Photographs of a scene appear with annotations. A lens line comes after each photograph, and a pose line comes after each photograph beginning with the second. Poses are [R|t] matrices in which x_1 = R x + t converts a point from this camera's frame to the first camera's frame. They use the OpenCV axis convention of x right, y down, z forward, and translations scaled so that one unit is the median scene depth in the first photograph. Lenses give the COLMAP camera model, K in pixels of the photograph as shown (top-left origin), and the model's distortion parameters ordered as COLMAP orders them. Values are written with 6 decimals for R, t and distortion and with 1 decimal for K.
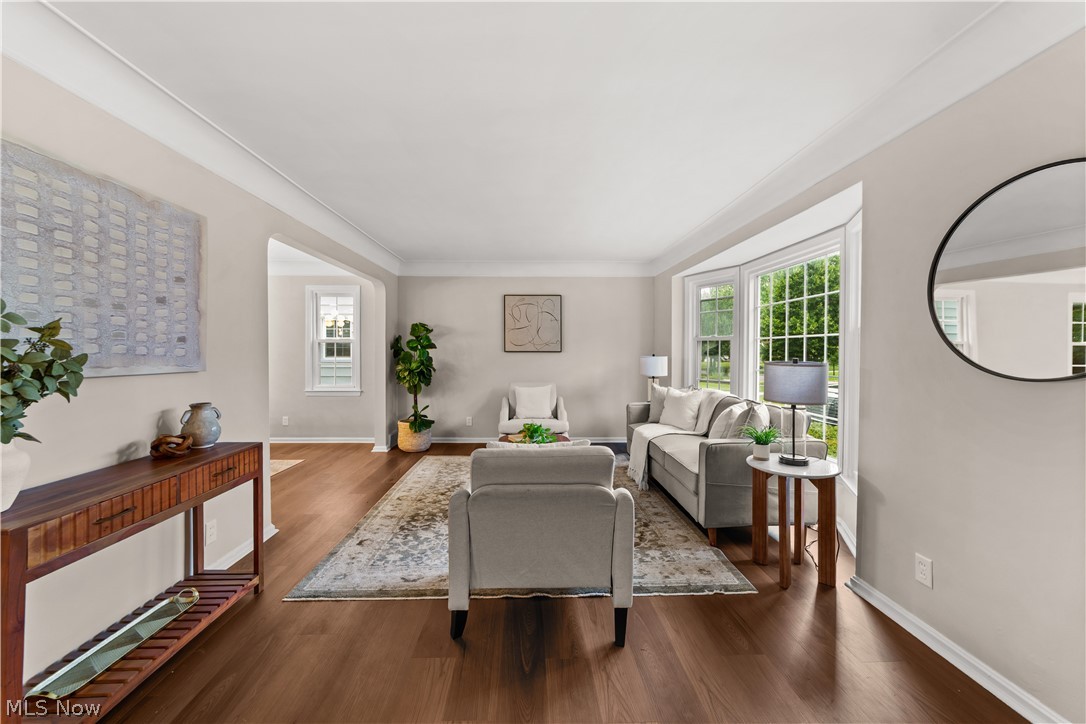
lens RADIAL K [[418.2, 0, 535.5], [0, 418.2, 353.8], [0, 0, 1]] dist [-0.001803, 0.000105]
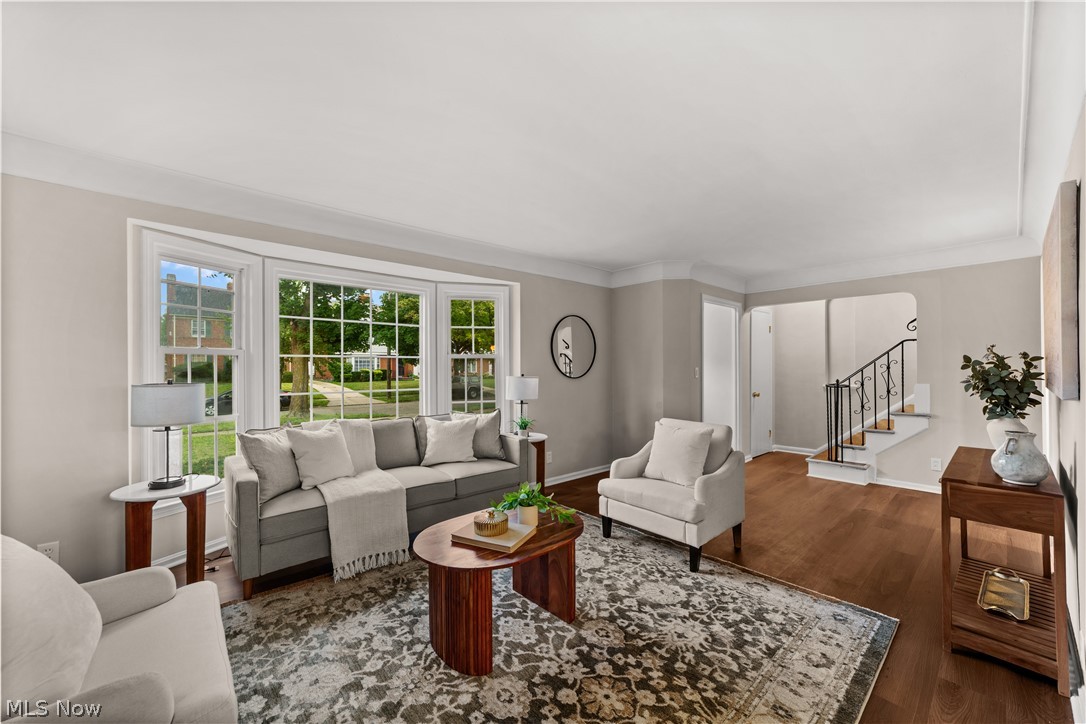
lens RADIAL K [[415.6, 0, 538.9], [0, 415.6, 361.6], [0, 0, 1]] dist [-0.002500, 0.000021]
pose [[-0.640116, 0.012450, 0.768177, -0.548840], [0.007785, 0.999922, -0.009719, -0.016913], [-0.768239, -0.000241, -0.640163, 1.529694]]
